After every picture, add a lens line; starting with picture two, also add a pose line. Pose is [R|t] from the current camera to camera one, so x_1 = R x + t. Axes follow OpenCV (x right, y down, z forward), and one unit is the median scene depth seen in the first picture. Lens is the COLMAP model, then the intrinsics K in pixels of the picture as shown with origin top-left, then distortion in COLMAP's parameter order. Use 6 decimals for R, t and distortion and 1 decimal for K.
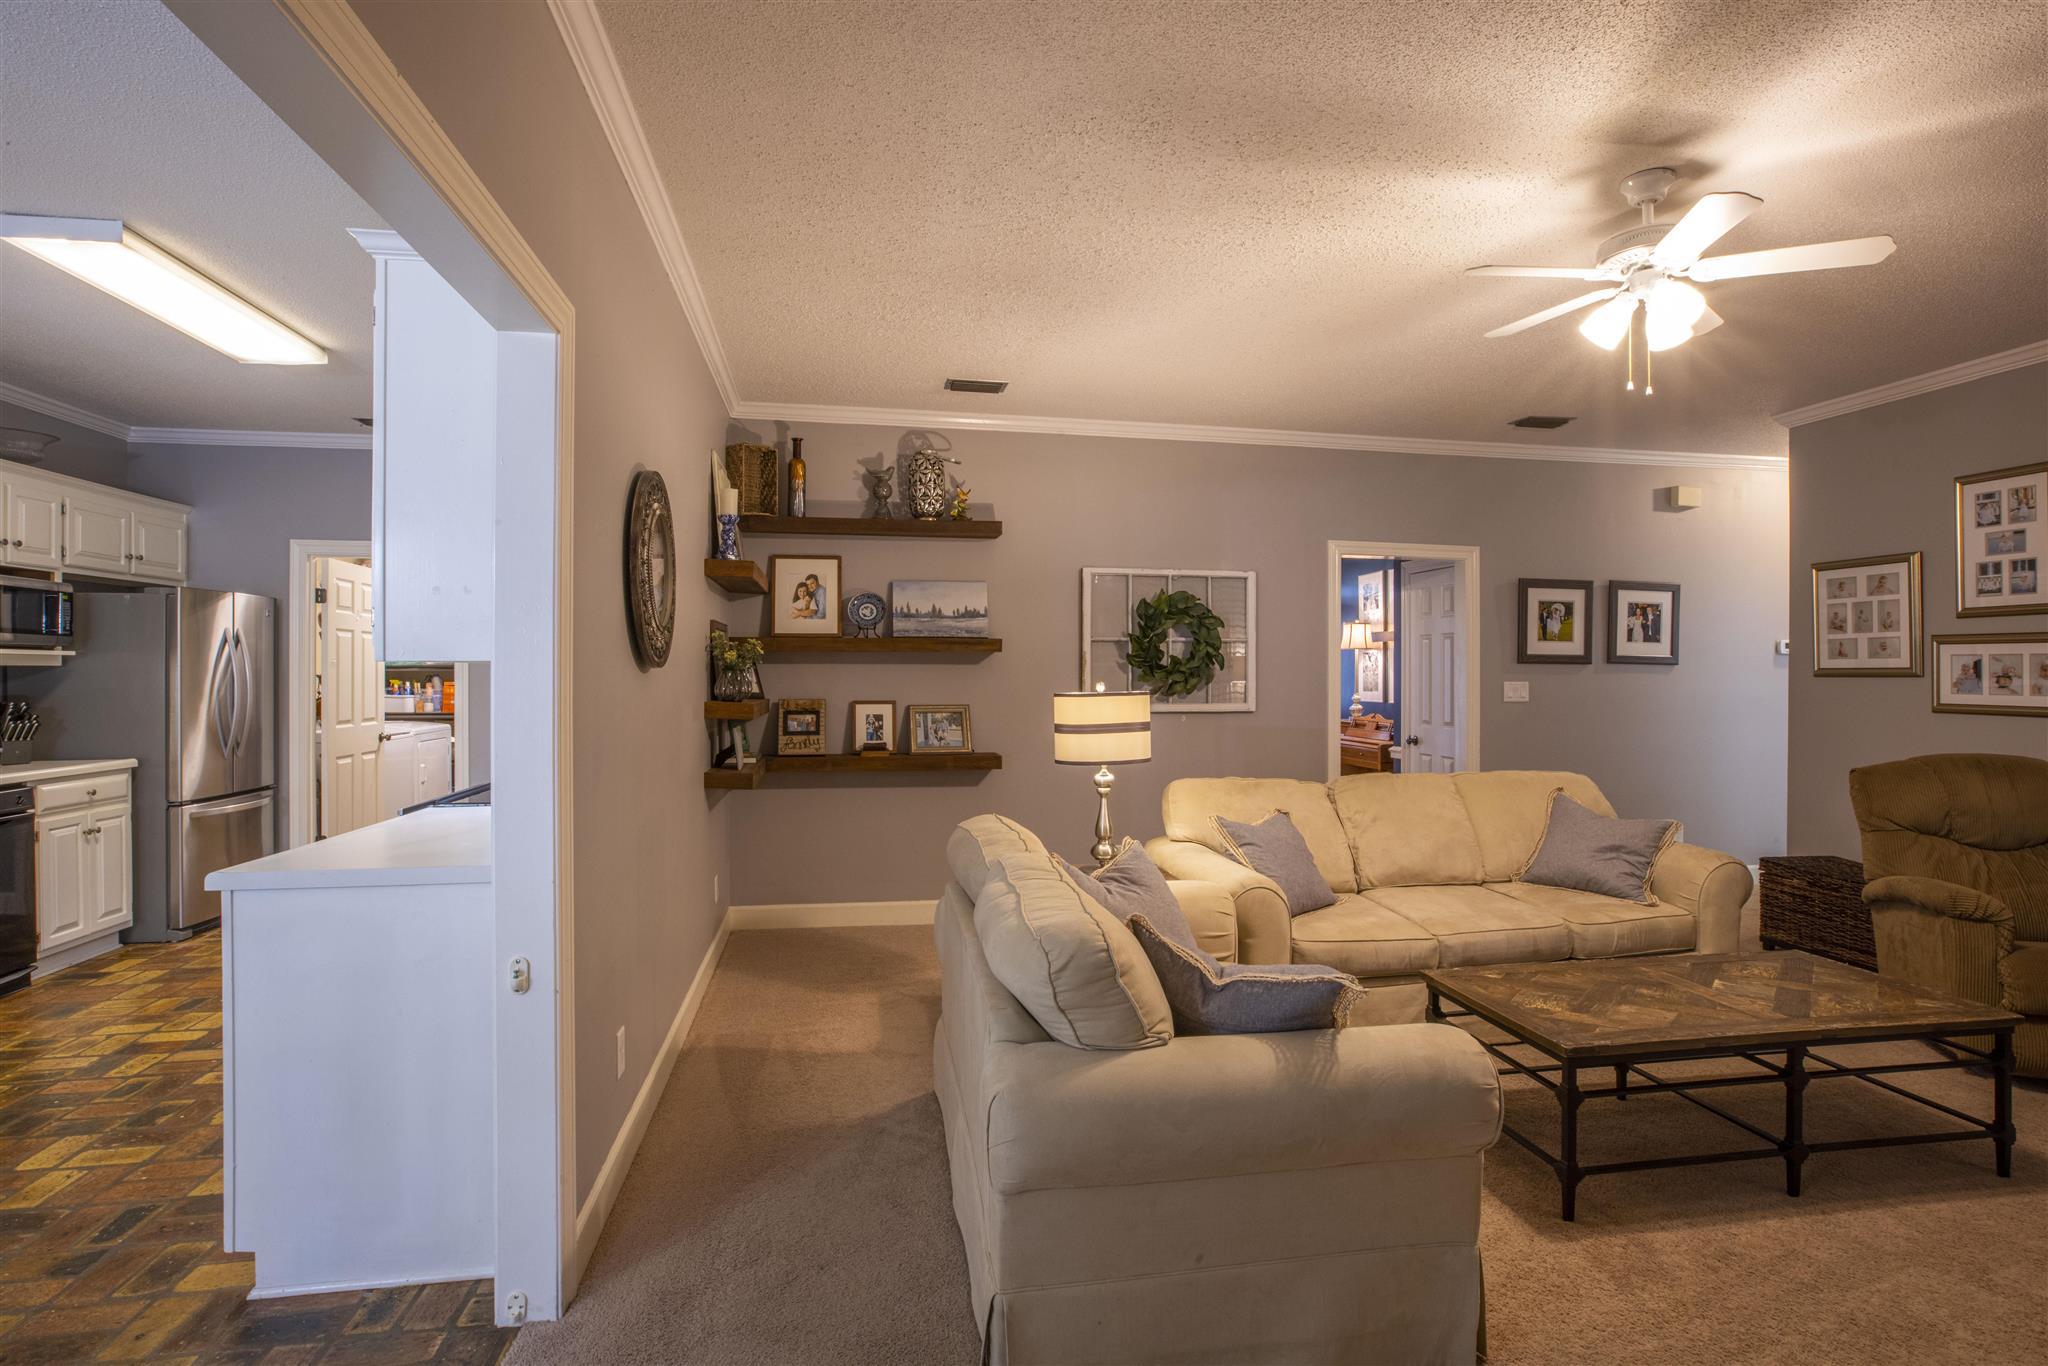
lens RADIAL K [[995.1, 0, 1025.9], [0, 995.1, 674.2], [0, 0, 1]] dist [-0.044879, 0.016937]
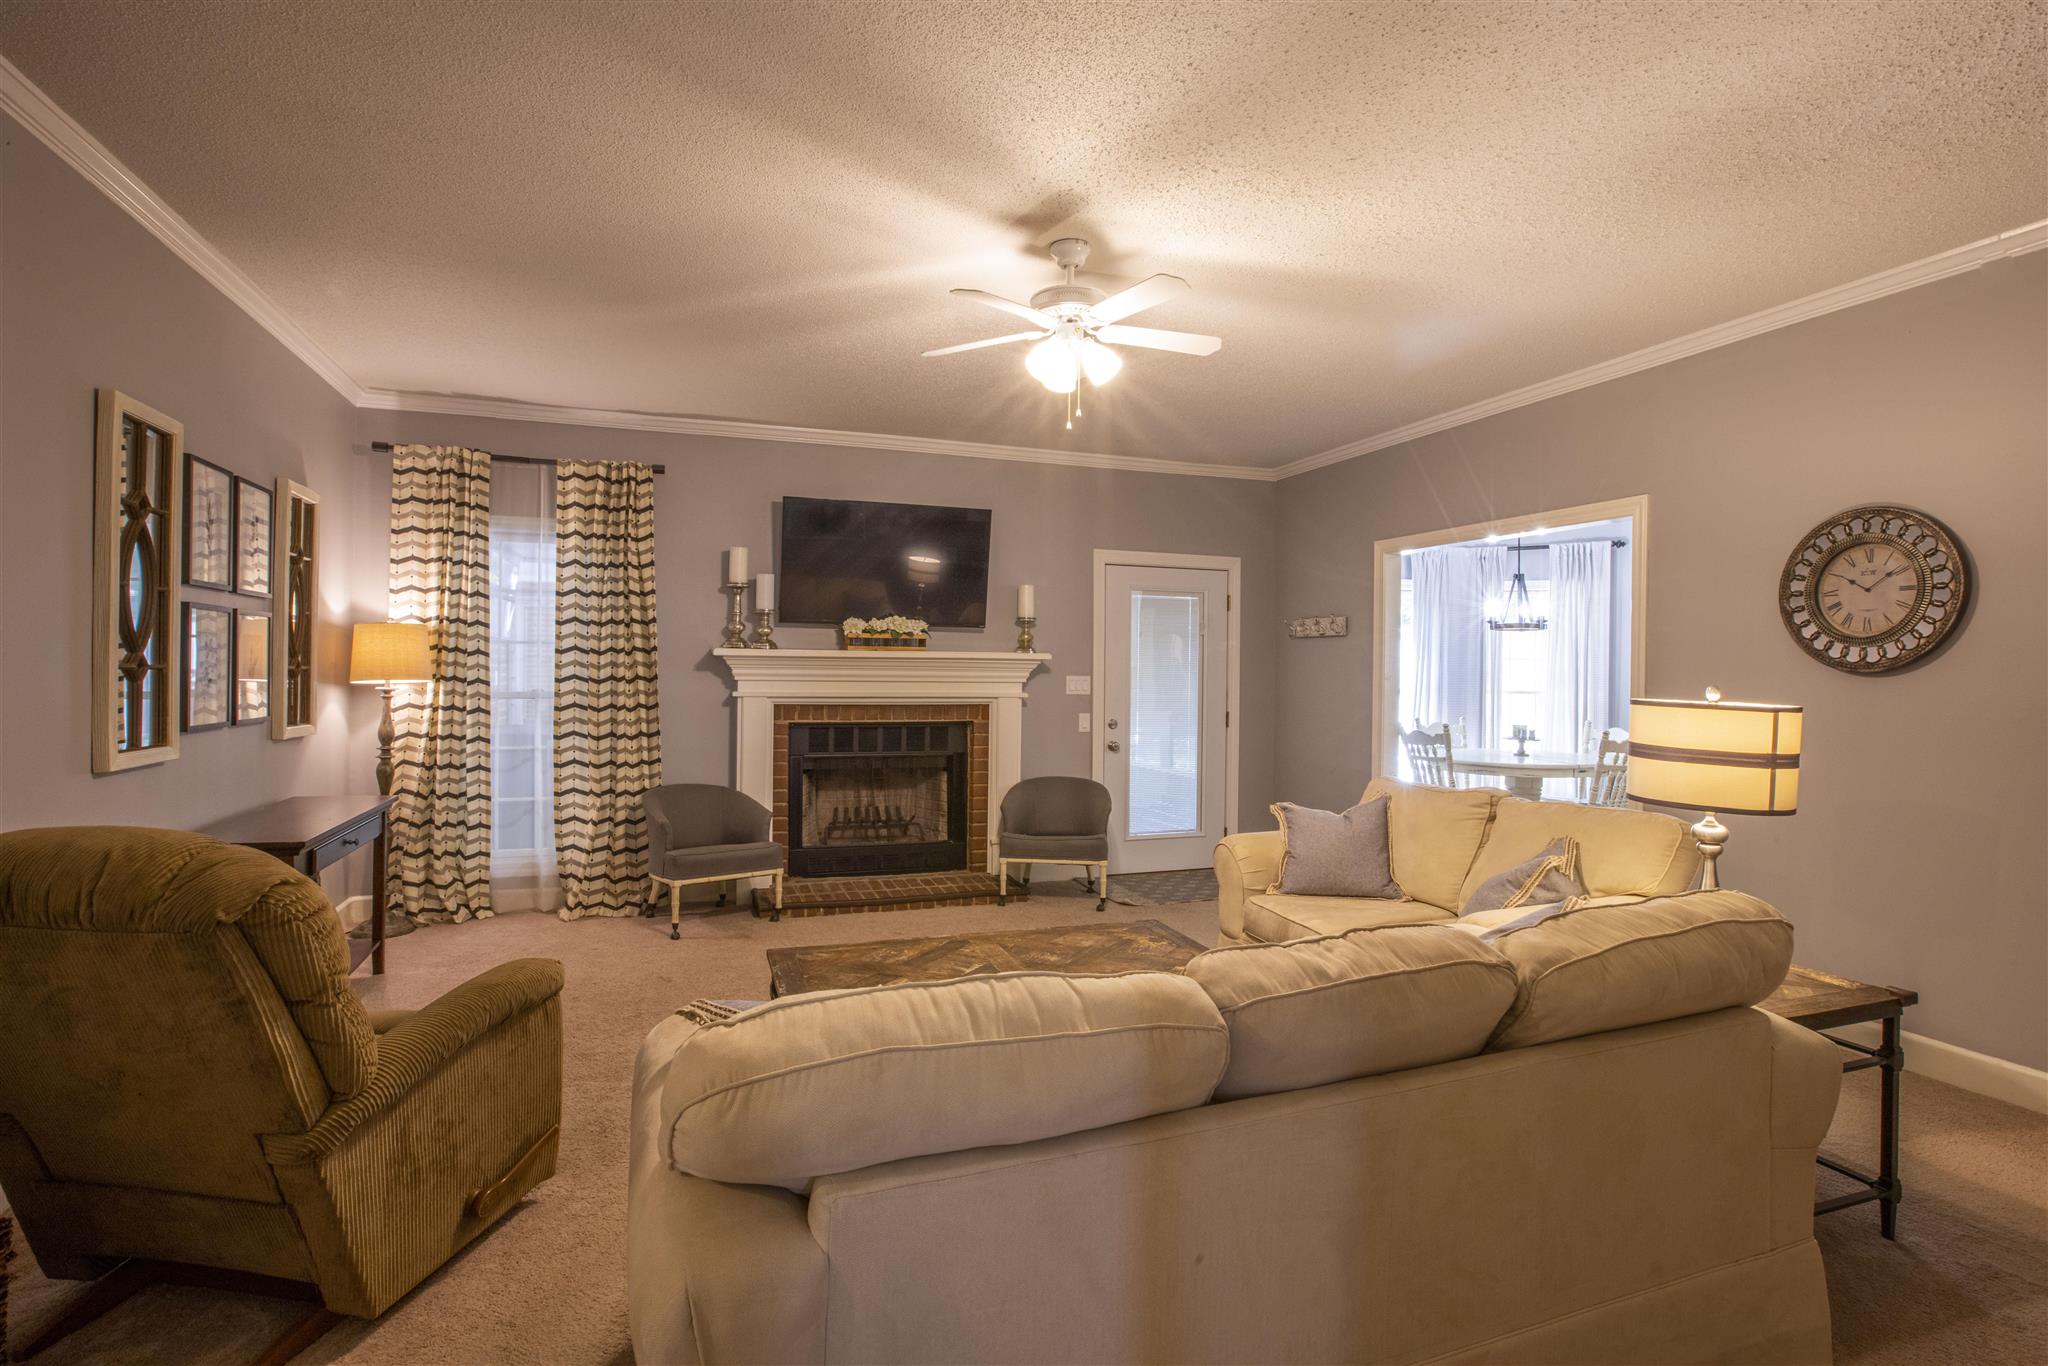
lens RADIAL K [[995.1, 0, 1025.9], [0, 995.1, 674.2], [0, 0, 1]] dist [-0.044879, 0.016937]
pose [[-0.984752, -0.010934, -0.173619, 0.467529], [-0.011435, 0.999933, 0.001884, 0.002644], [0.173587, 0.003840, -0.984811, 1.134601]]
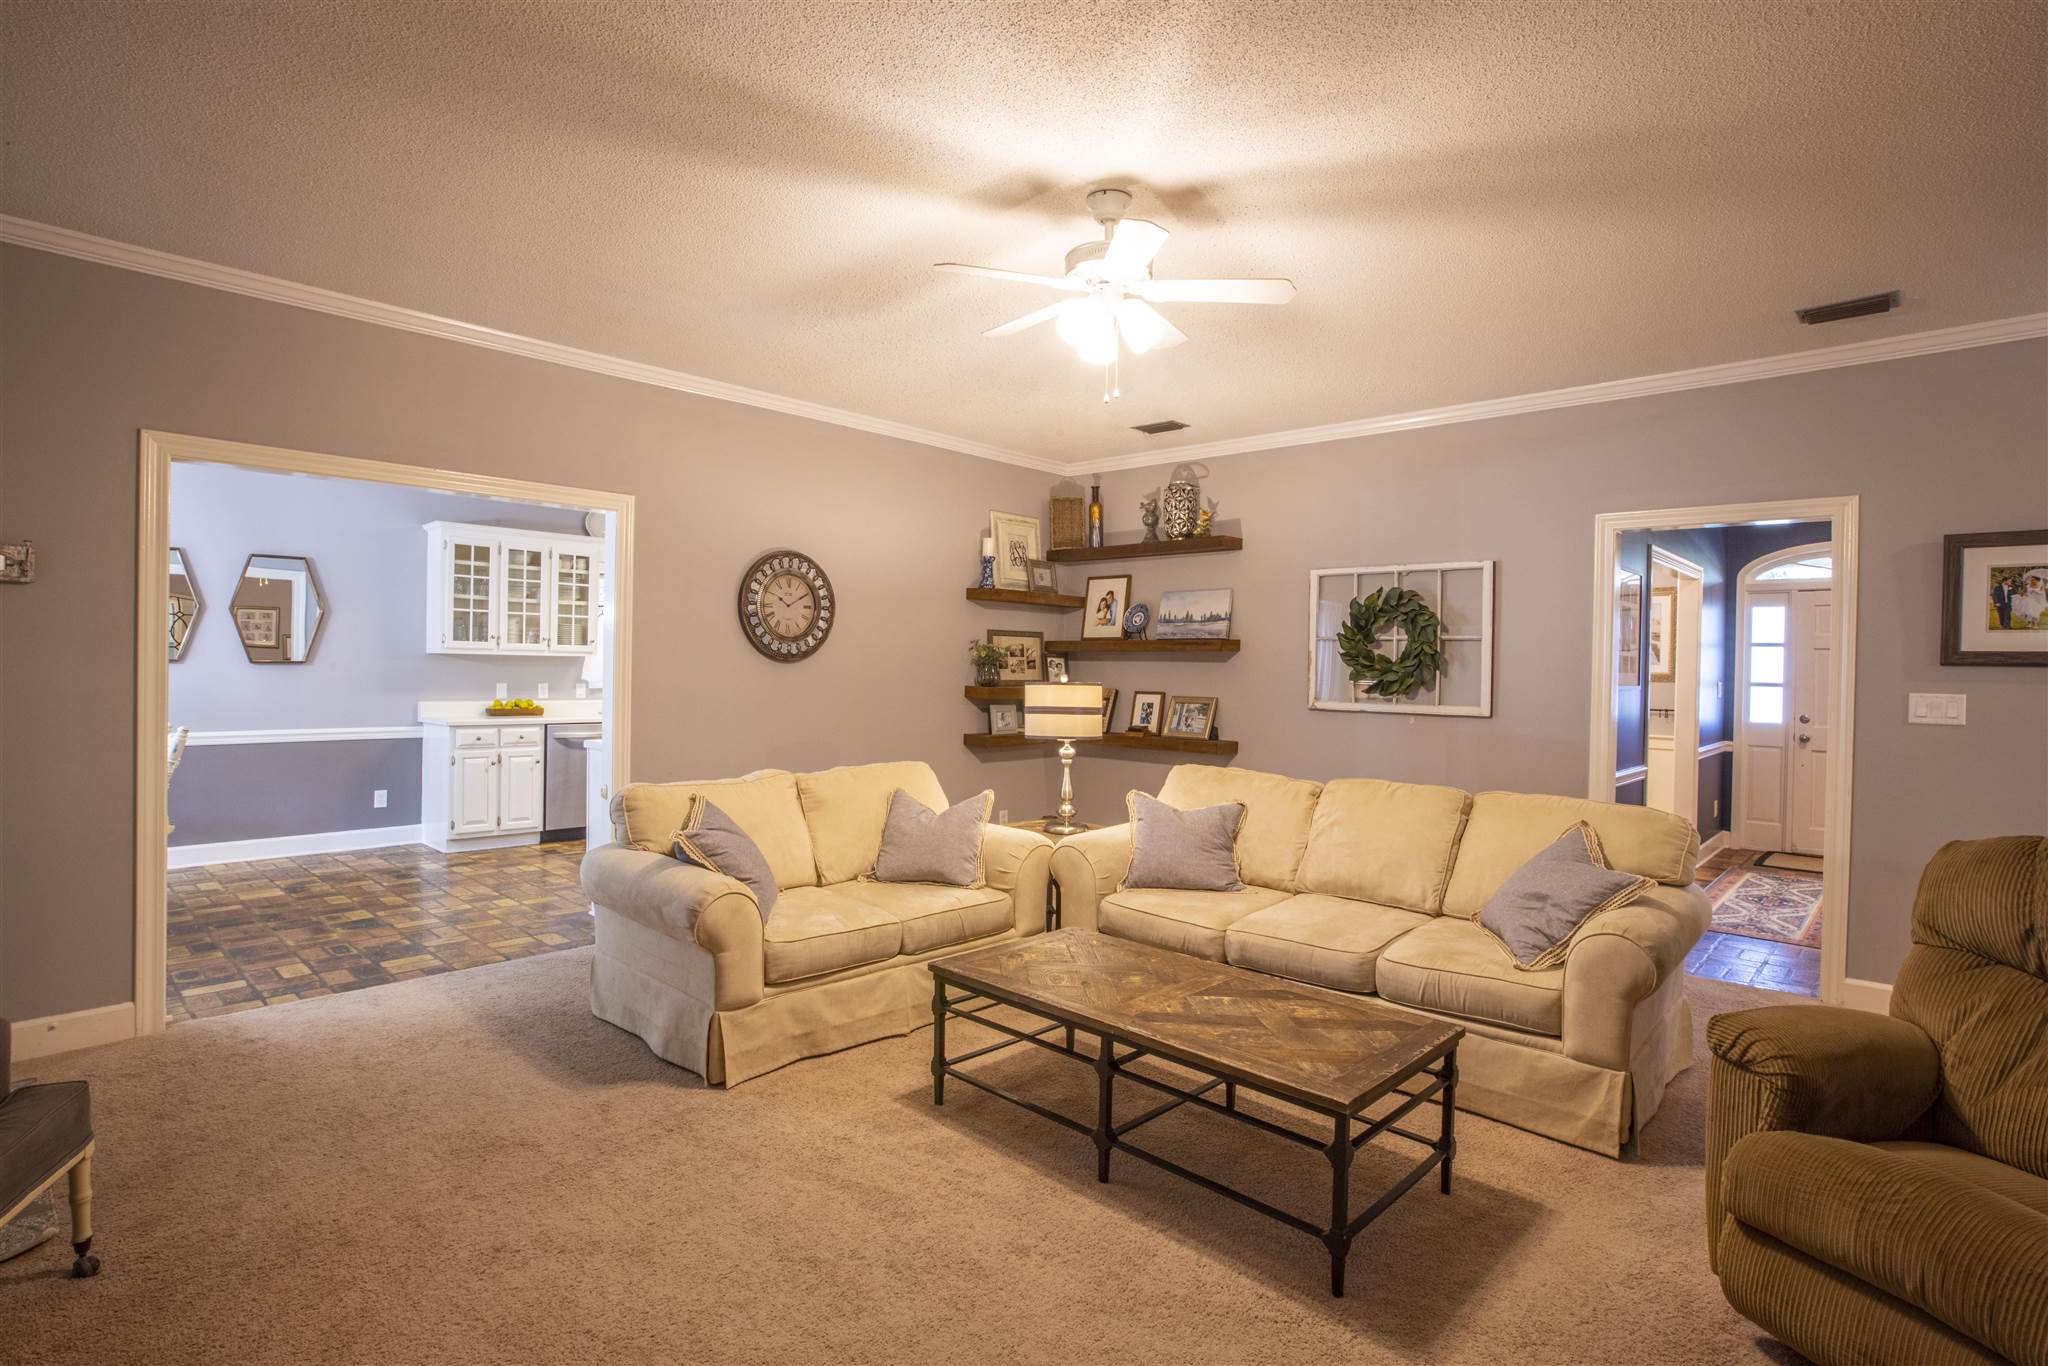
lens RADIAL K [[995.1, 0, 1025.9], [0, 995.1, 674.2], [0, 0, 1]] dist [-0.044879, 0.016937]
pose [[0.600183, 0.013980, -0.799741, 0.757135], [-0.016186, 0.999855, 0.005331, 0.001238], [0.799699, 0.009745, 0.600322, 0.151665]]
